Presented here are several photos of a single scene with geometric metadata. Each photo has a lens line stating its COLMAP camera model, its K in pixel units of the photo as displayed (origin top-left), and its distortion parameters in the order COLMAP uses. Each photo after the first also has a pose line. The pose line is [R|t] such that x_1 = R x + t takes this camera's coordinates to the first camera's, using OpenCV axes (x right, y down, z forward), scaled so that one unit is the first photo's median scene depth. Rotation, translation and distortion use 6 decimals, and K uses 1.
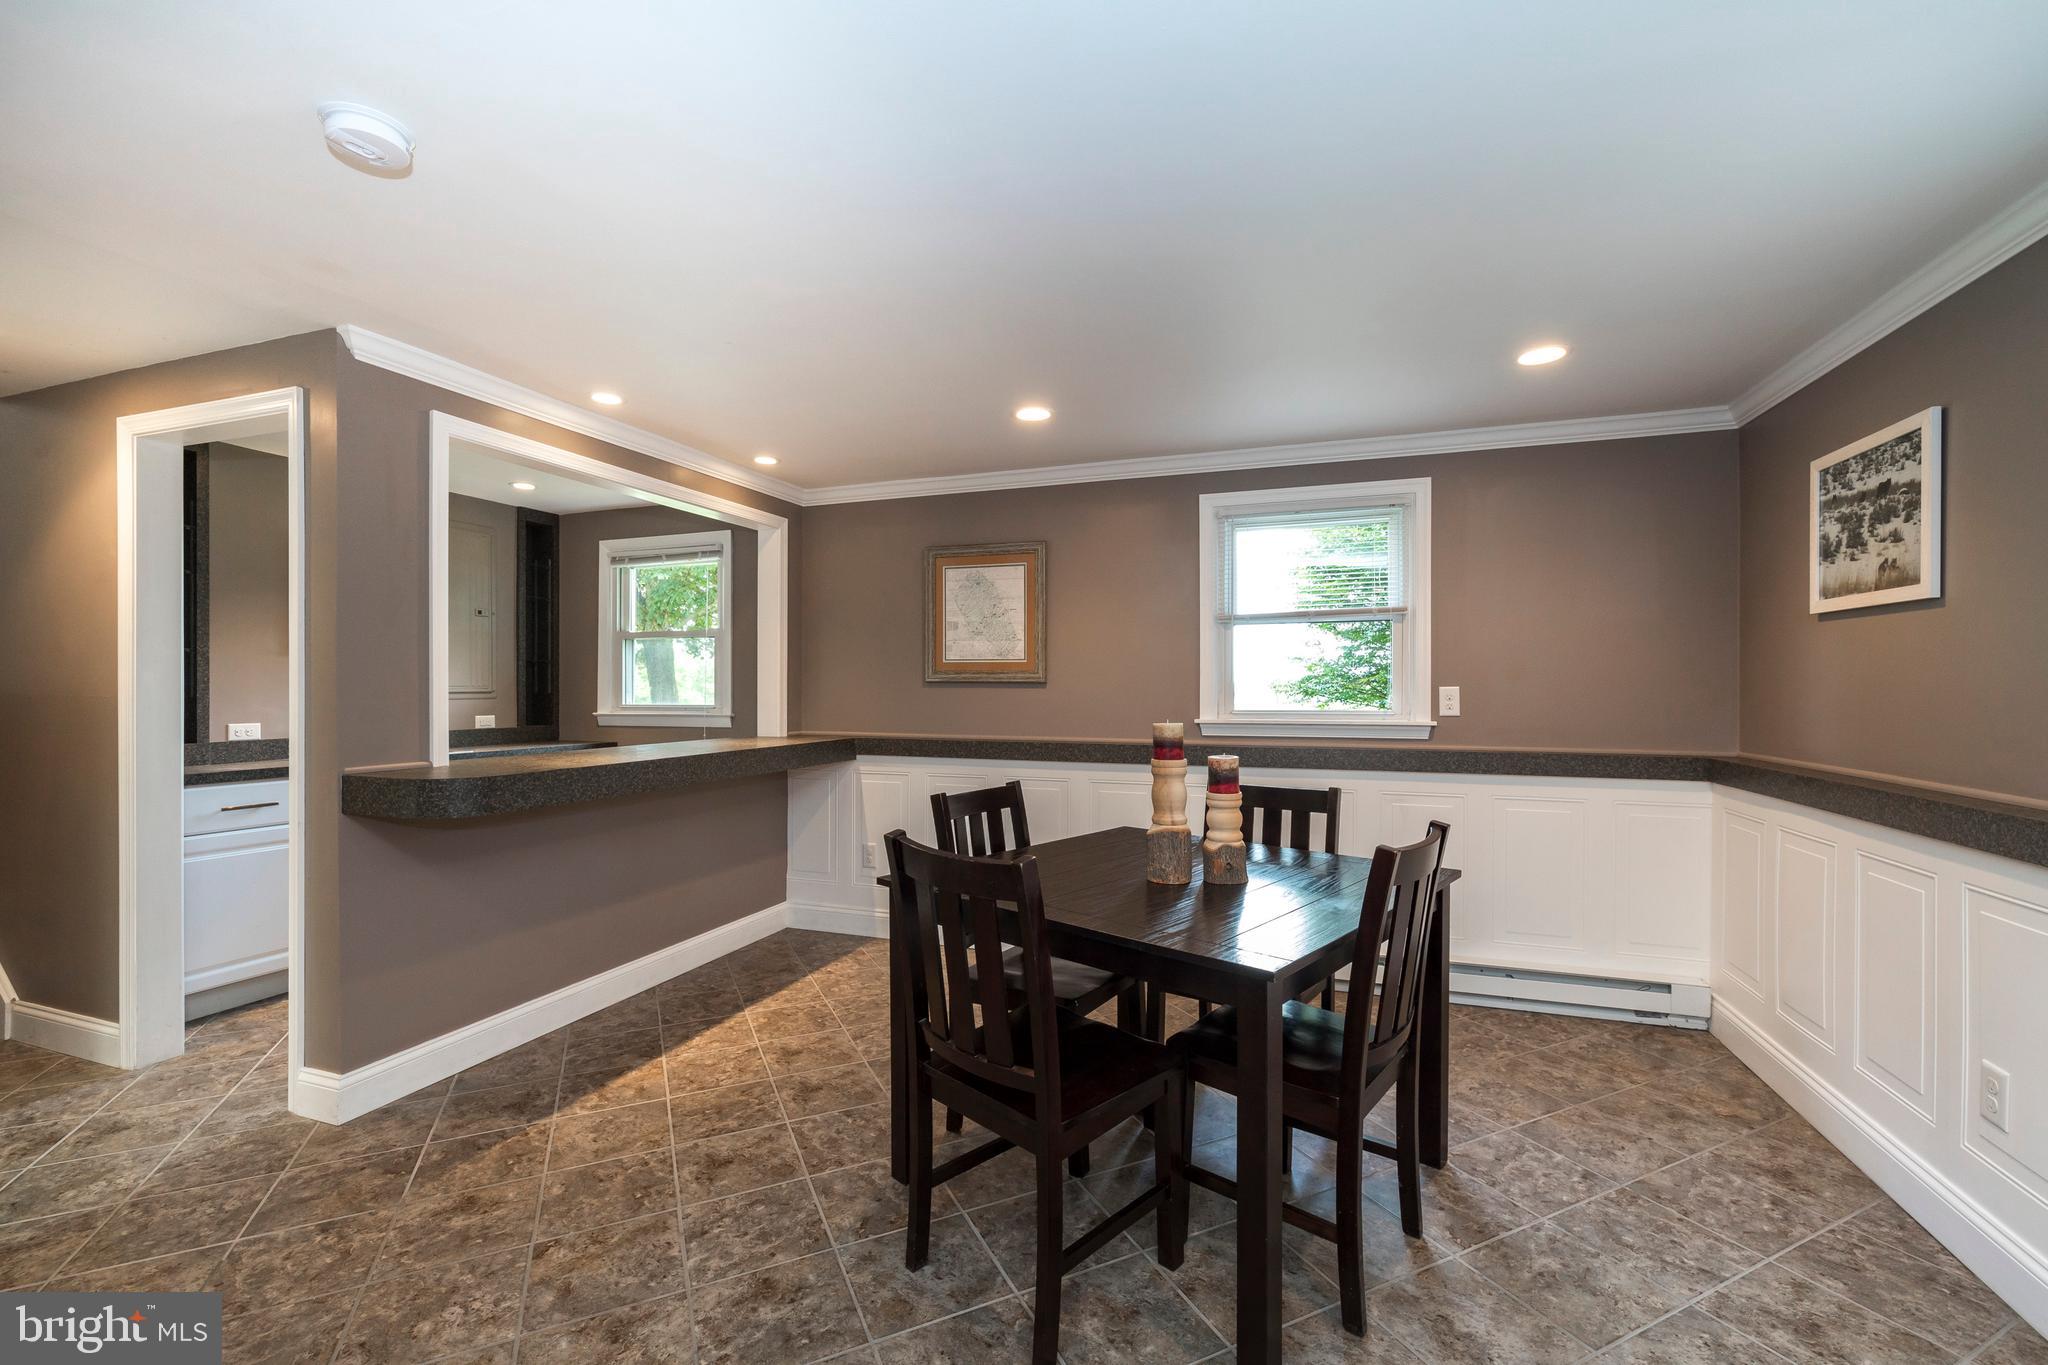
lens RADIAL K [[858.1, 0, 1021.9], [0, 858.1, 693.7], [0, 0, 1]] dist [0.000526, 0.000037]
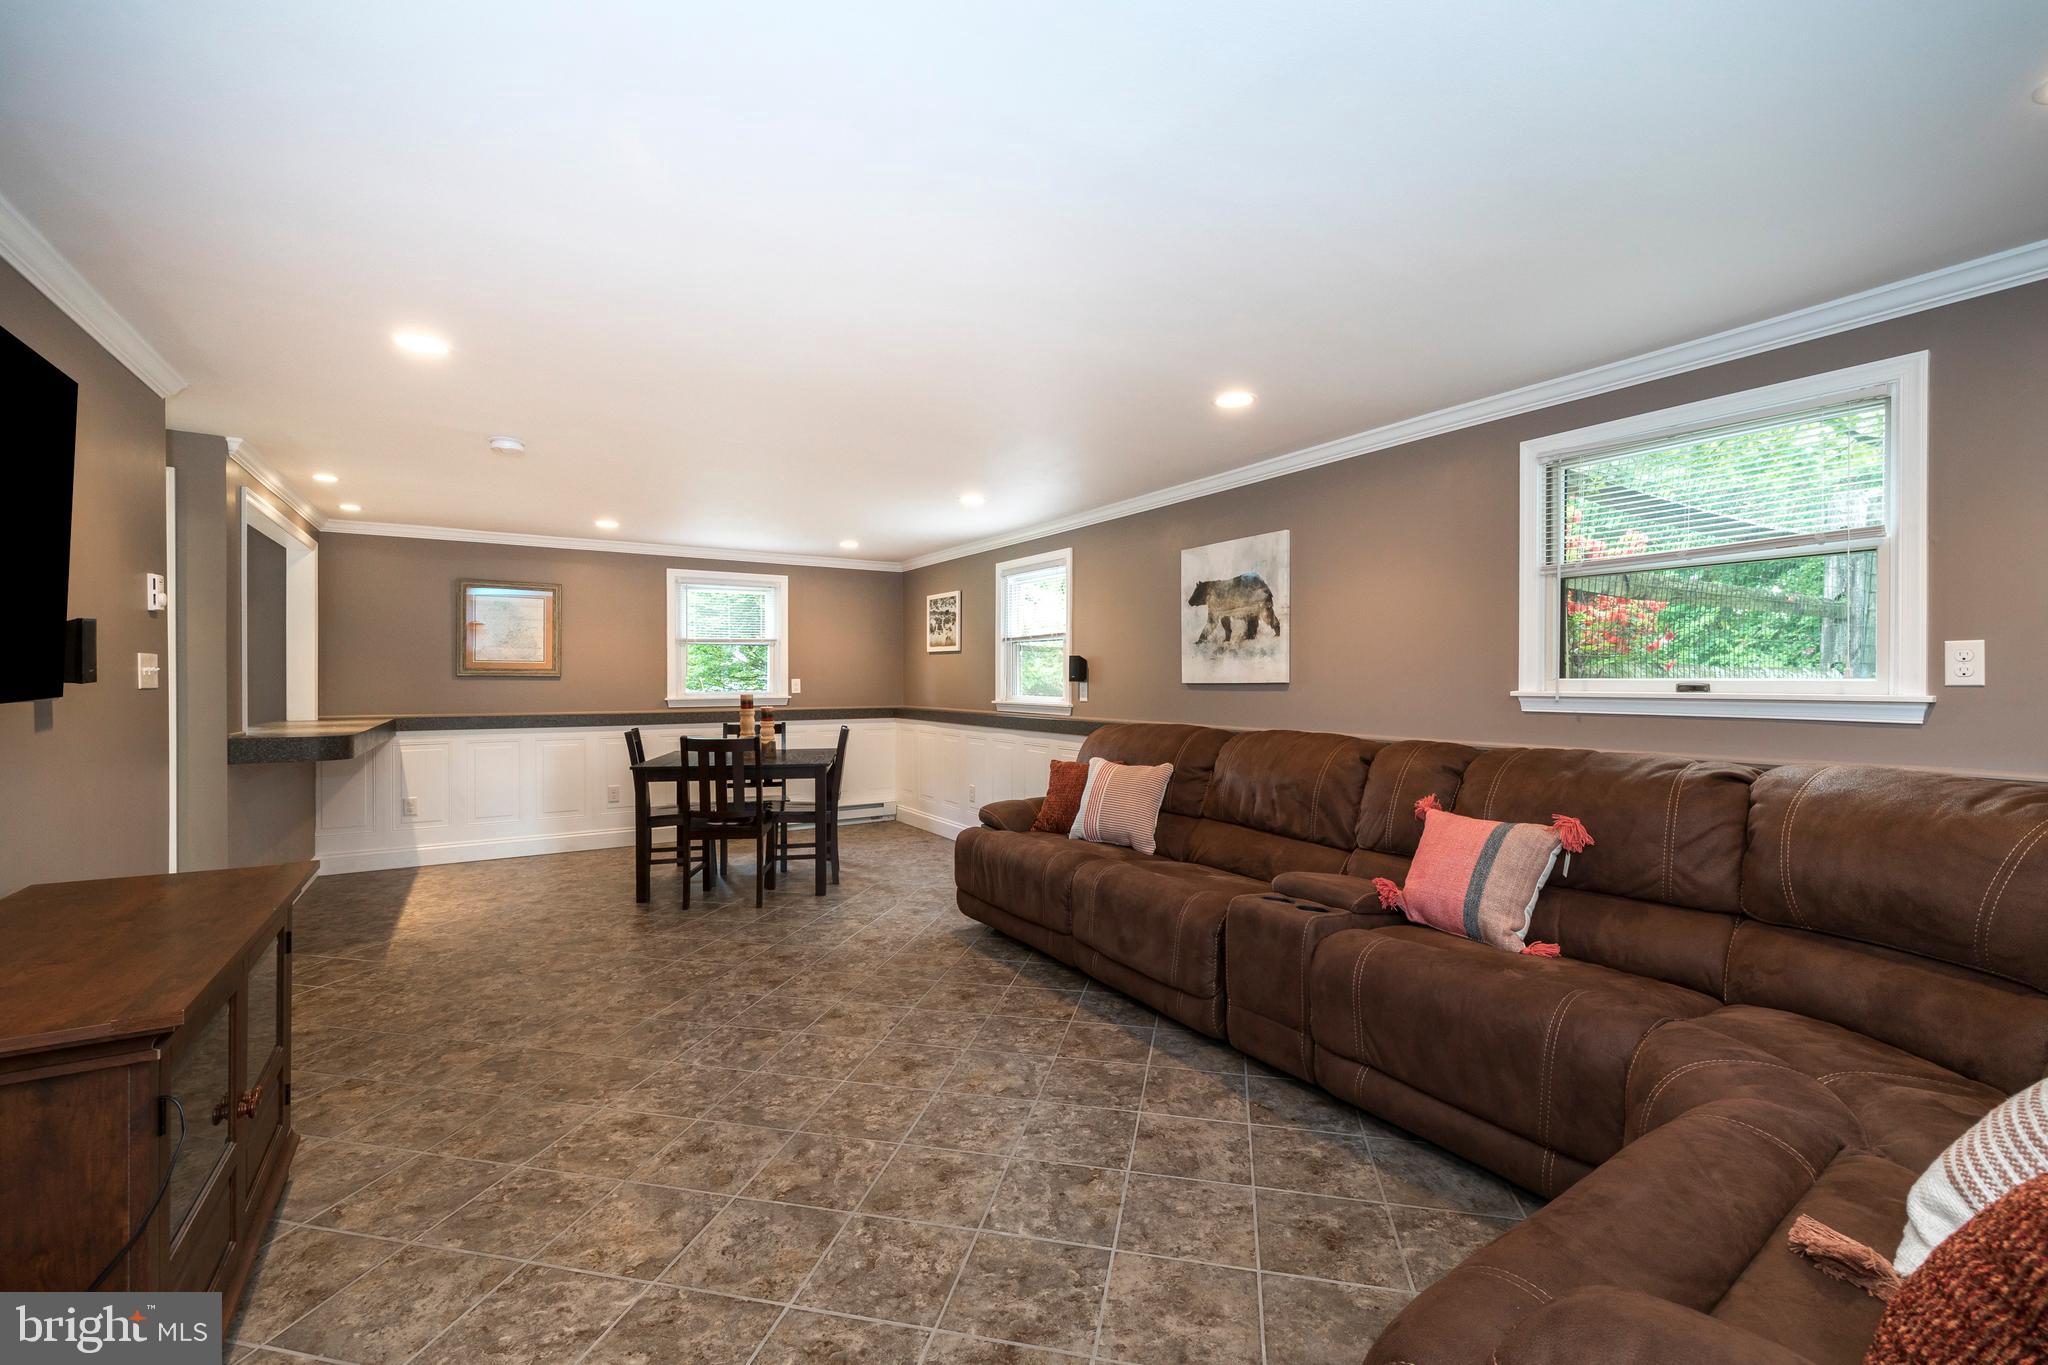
lens RADIAL K [[858.1, 0, 1023.0], [0, 858.1, 682.4], [0, 0, 1]] dist [0.000526, 0.000037]
pose [[0.624490, -0.004126, 0.781022, -1.065345], [0.006971, 0.999976, -0.000291, 0.005742], [-0.781002, 0.005626, 0.624504, -0.979413]]
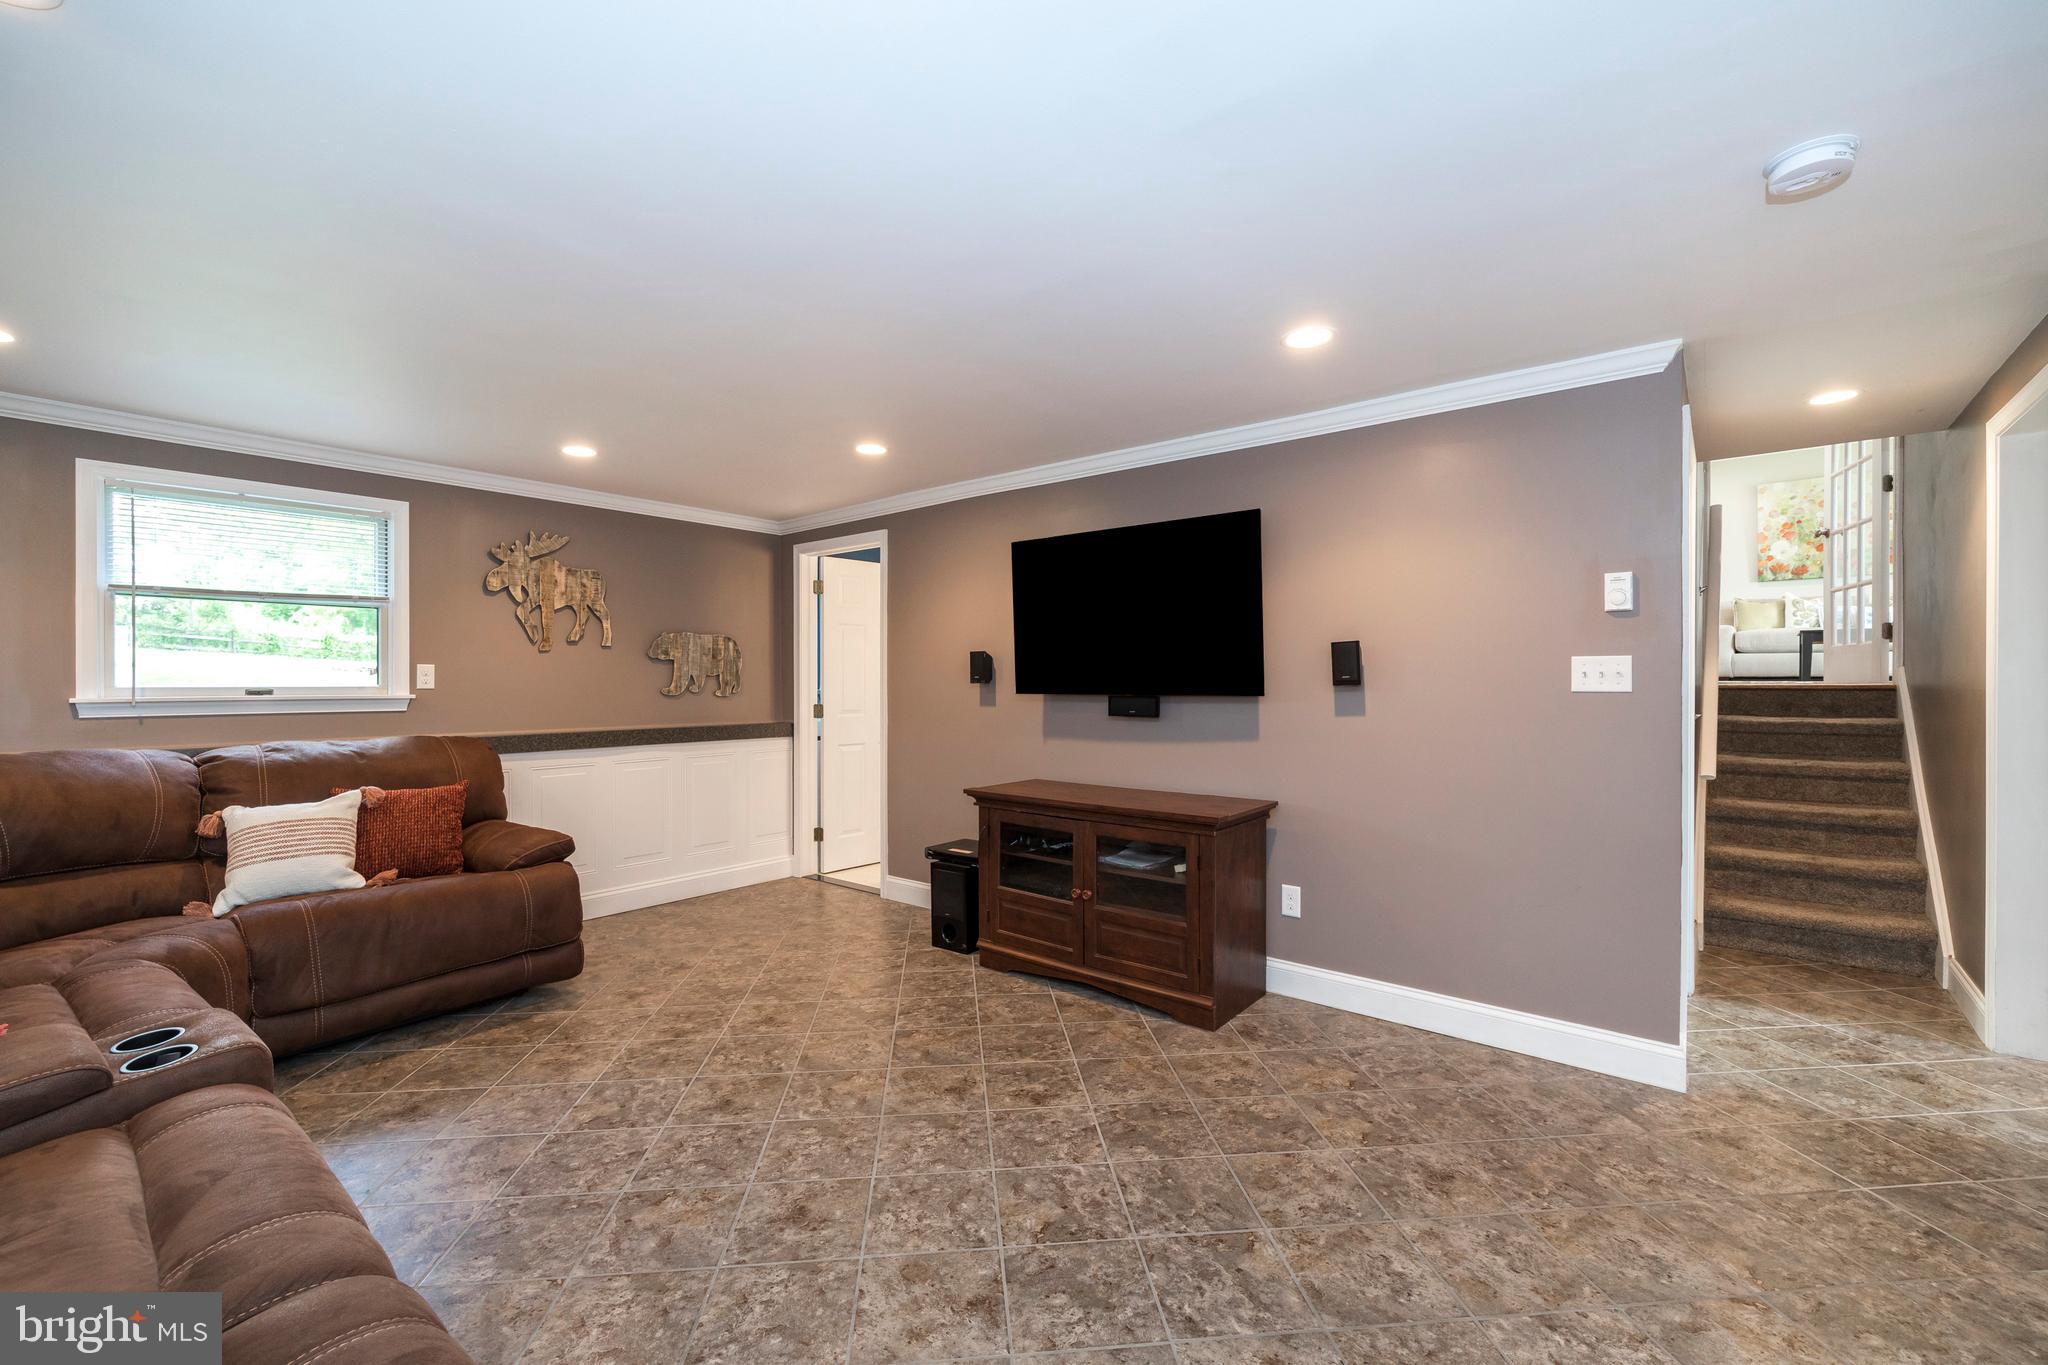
lens RADIAL K [[858.1, 0, 1015.6], [0, 858.1, 684.4], [0, 0, 1]] dist [0.000526, 0.000037]
pose [[-0.356229, 0.001433, -0.934398, 0.396775], [-0.002947, 0.999992, 0.002657, -0.000721], [0.934394, 0.003701, -0.356222, 0.314925]]
